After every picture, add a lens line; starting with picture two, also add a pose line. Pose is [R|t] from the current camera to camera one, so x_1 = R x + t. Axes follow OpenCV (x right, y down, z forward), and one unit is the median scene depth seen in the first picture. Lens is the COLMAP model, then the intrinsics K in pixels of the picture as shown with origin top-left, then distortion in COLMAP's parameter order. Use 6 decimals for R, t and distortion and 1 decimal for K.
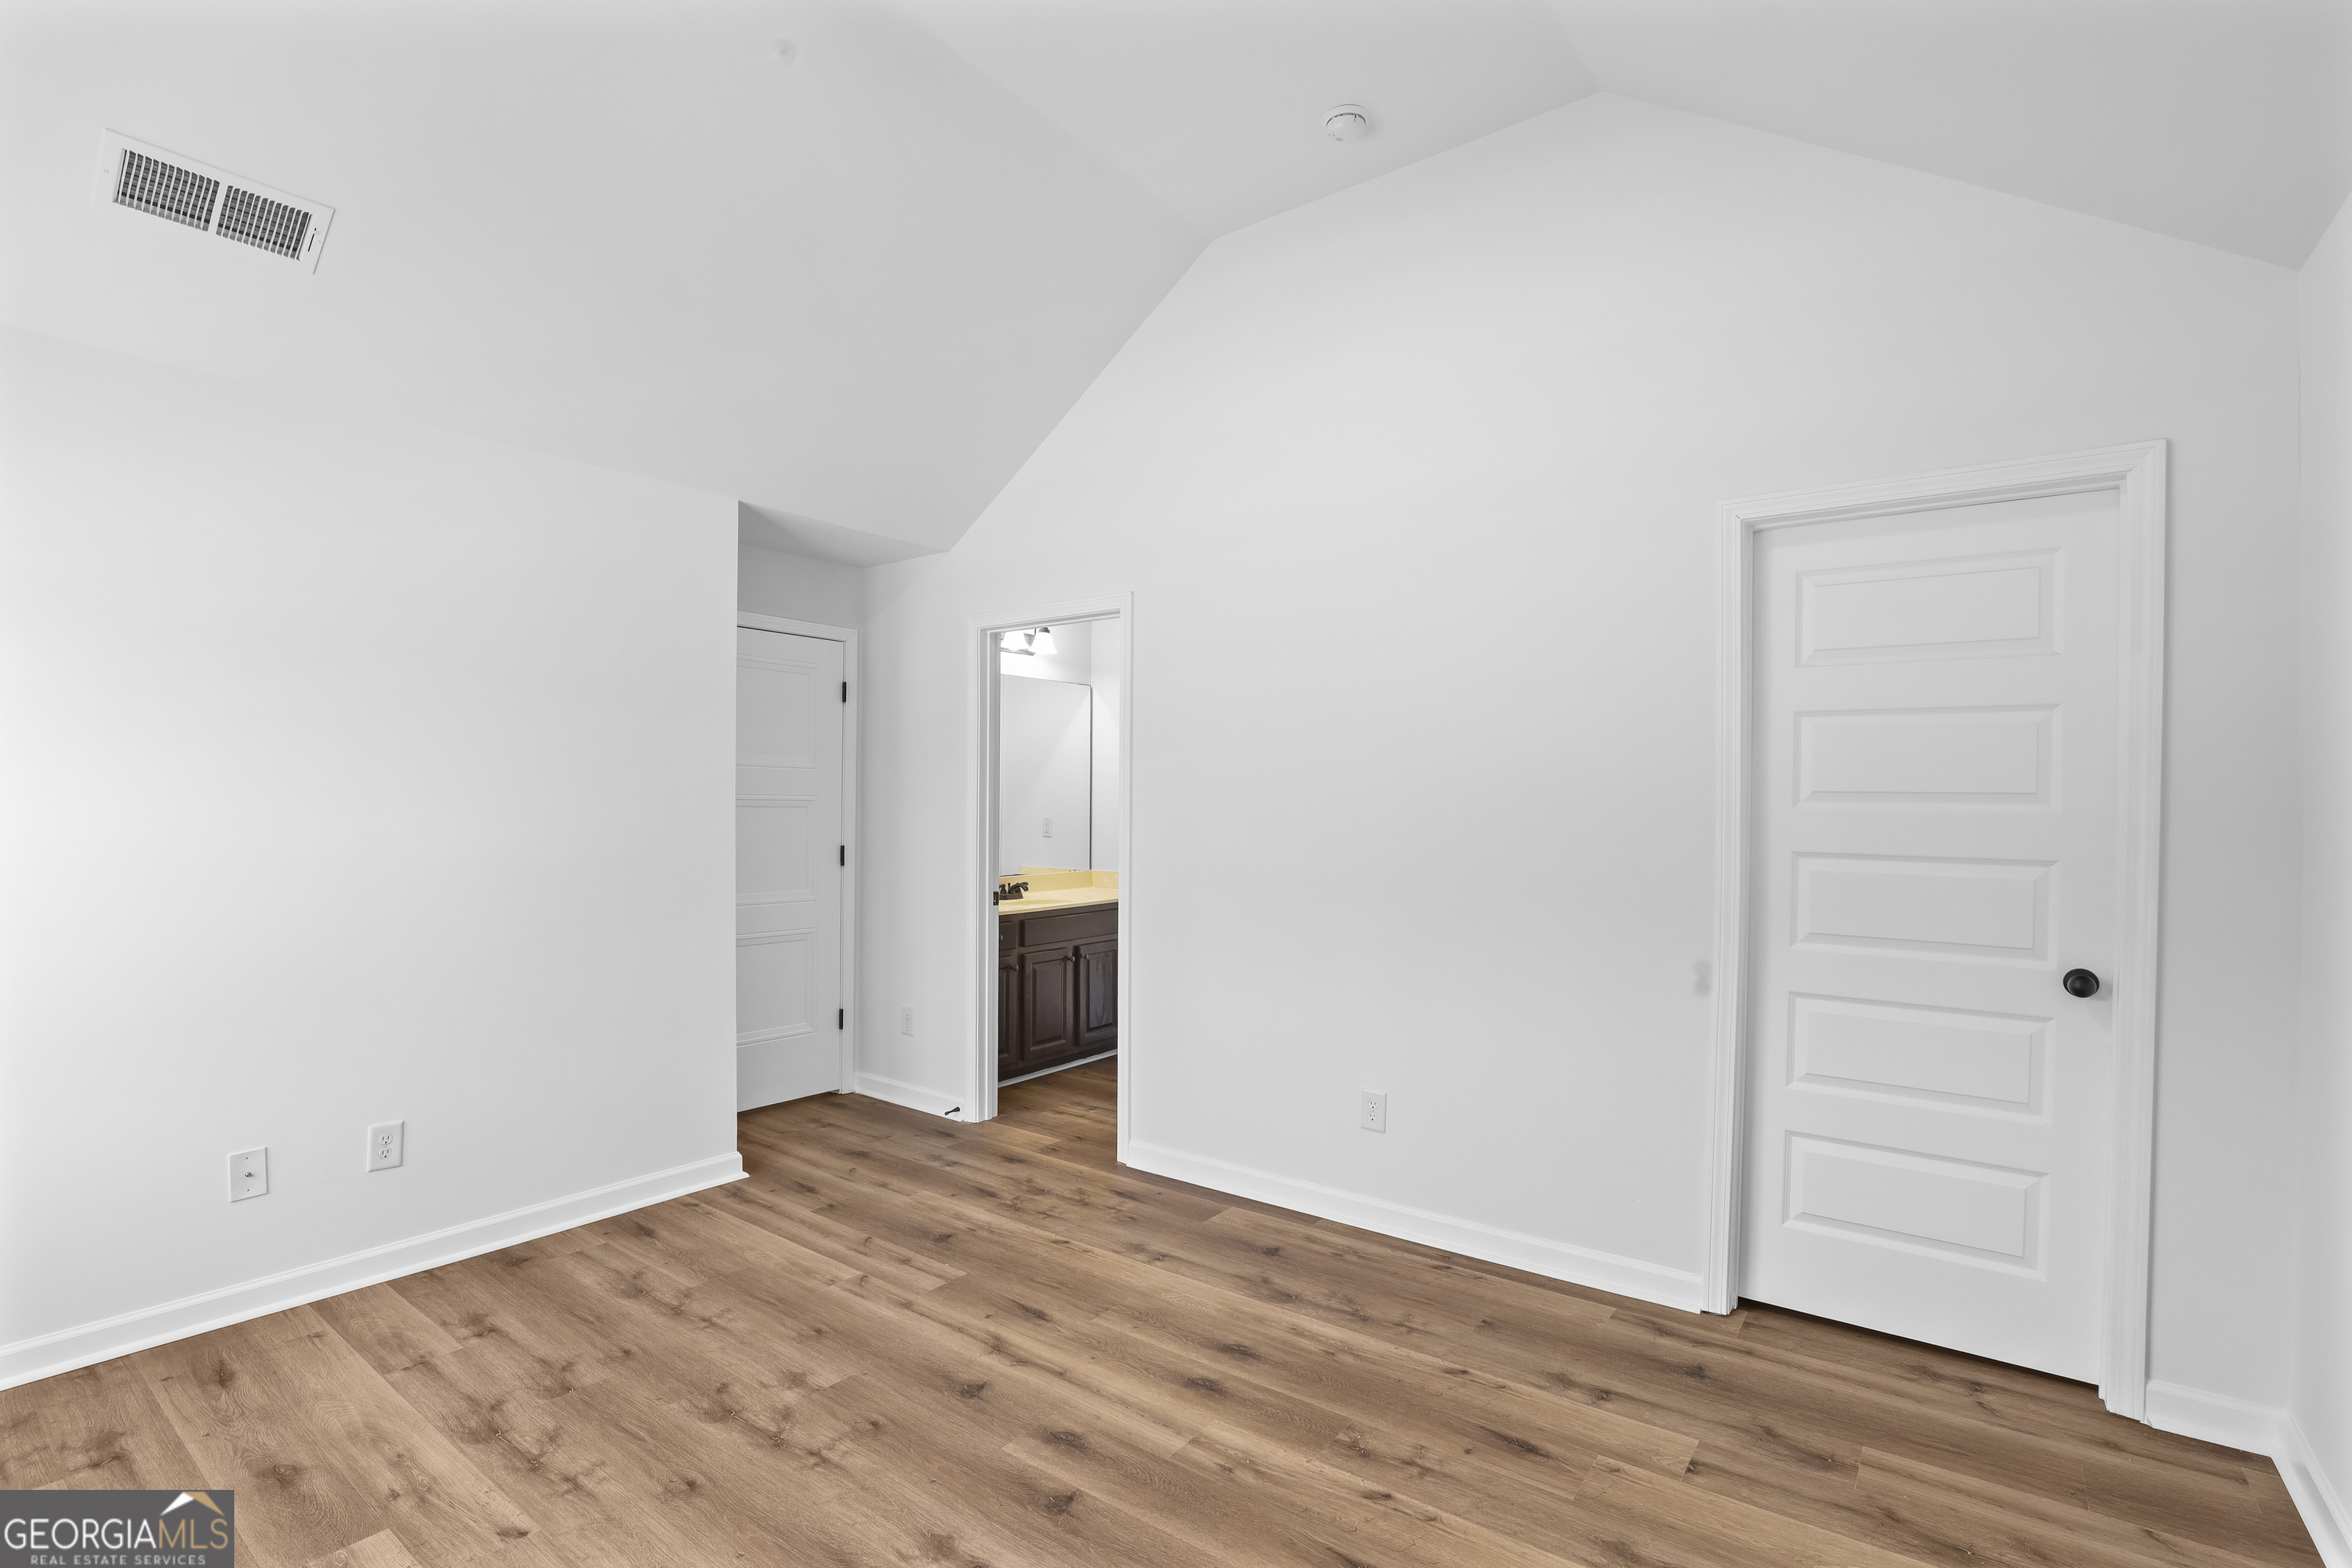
lens RADIAL K [[1058.6, 0, 1172.9], [0, 1058.6, 799.4], [0, 0, 1]] dist [-0.004410, 0.000394]
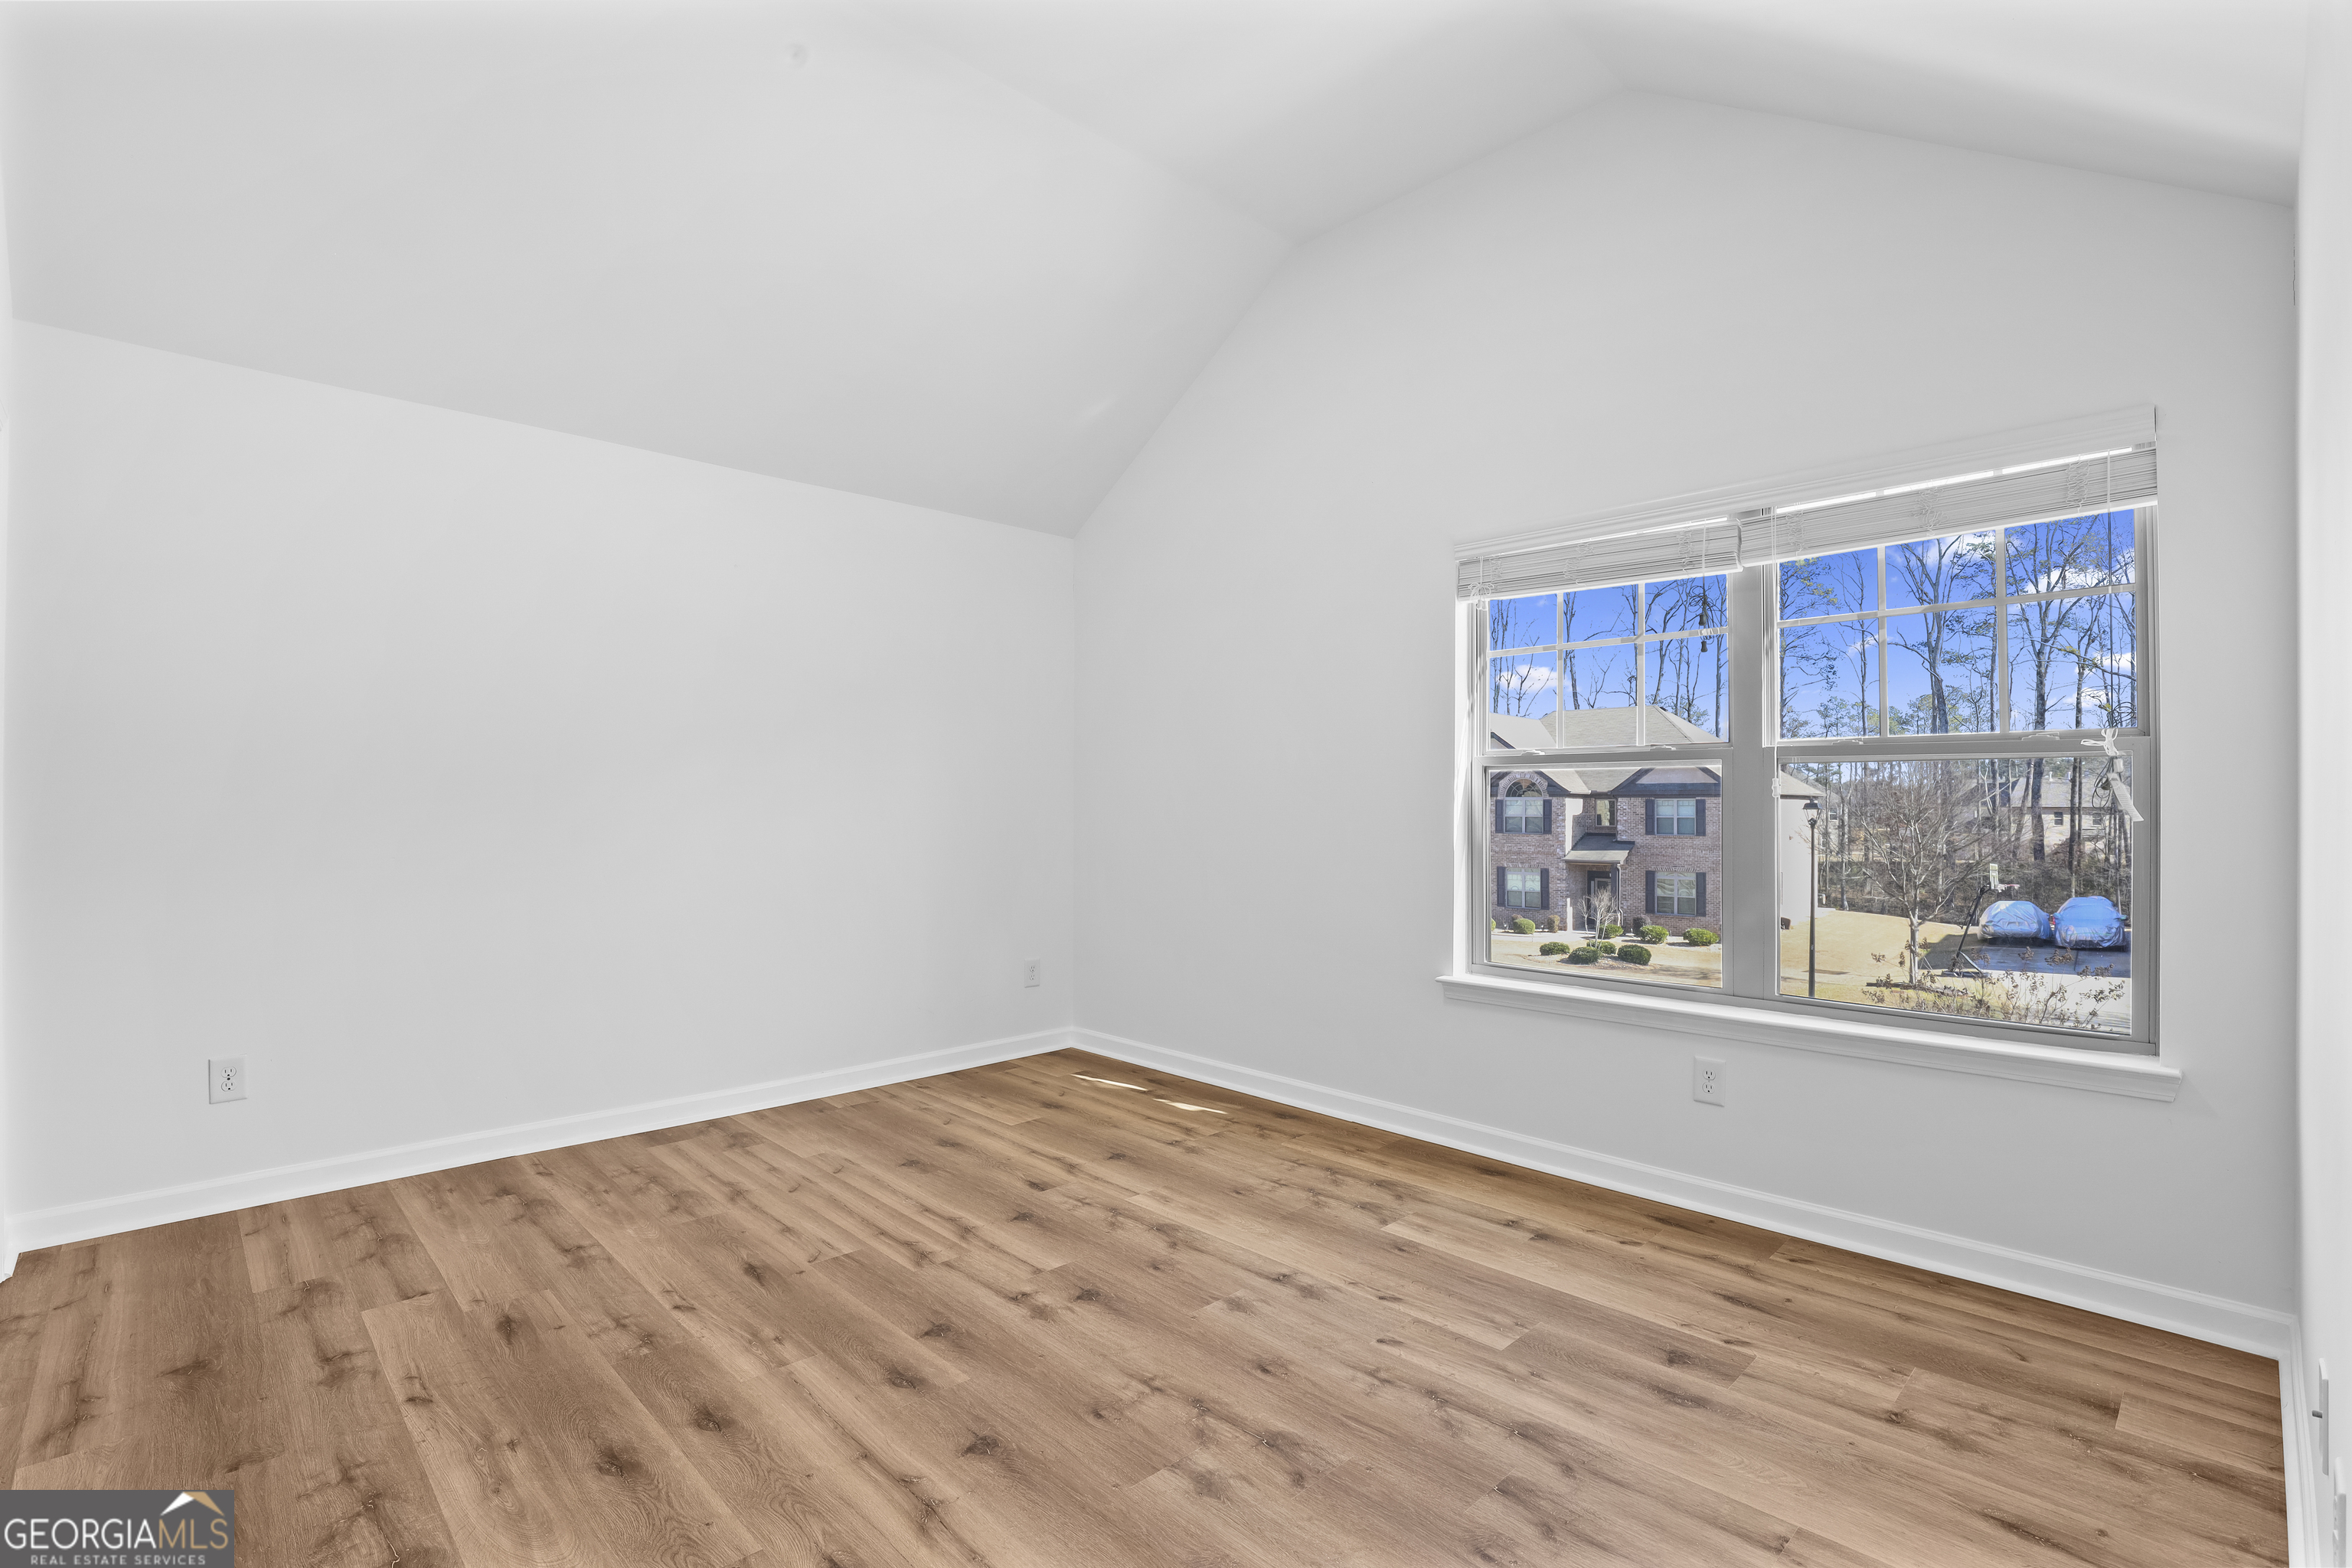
lens RADIAL K [[1058.6, 0, 1177.7], [0, 1058.6, 795.1], [0, 0, 1]] dist [-0.004410, 0.000394]
pose [[-0.987336, 0.000345, 0.158642, -0.493348], [-0.001432, 0.999937, -0.011090, 0.081388], [-0.158636, -0.011177, -0.987274, 1.888617]]
